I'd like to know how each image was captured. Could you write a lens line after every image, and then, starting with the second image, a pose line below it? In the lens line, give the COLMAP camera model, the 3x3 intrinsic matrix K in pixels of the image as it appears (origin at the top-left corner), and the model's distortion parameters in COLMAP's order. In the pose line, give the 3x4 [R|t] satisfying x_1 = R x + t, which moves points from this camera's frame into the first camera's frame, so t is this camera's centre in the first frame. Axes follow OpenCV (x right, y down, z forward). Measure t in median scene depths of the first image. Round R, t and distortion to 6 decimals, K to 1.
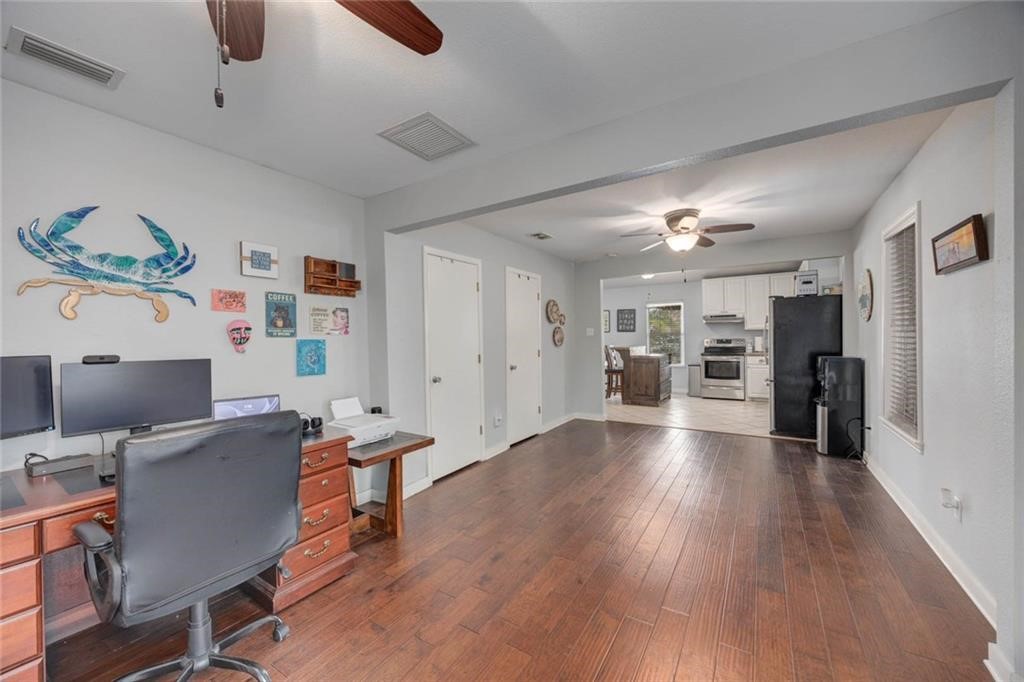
lens RADIAL K [[397.0, 0, 514.8], [0, 397.0, 339.3], [0, 0, 1]] dist [0.001896, 0.000095]
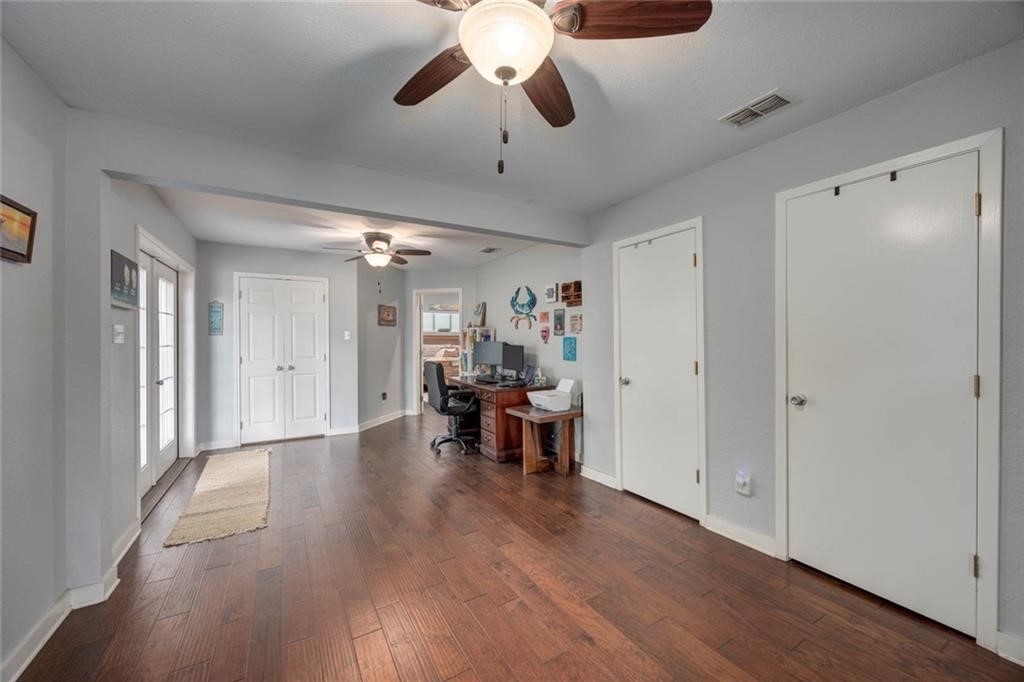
lens RADIAL K [[397.0, 0, 512.9], [0, 397.0, 341.0], [0, 0, 1]] dist [0.001896, 0.000095]
pose [[-0.465918, 0.021781, -0.884560, 1.000024], [0.006123, 0.999752, 0.021392, -0.019371], [0.884807, 0.004551, -0.465936, 1.618701]]
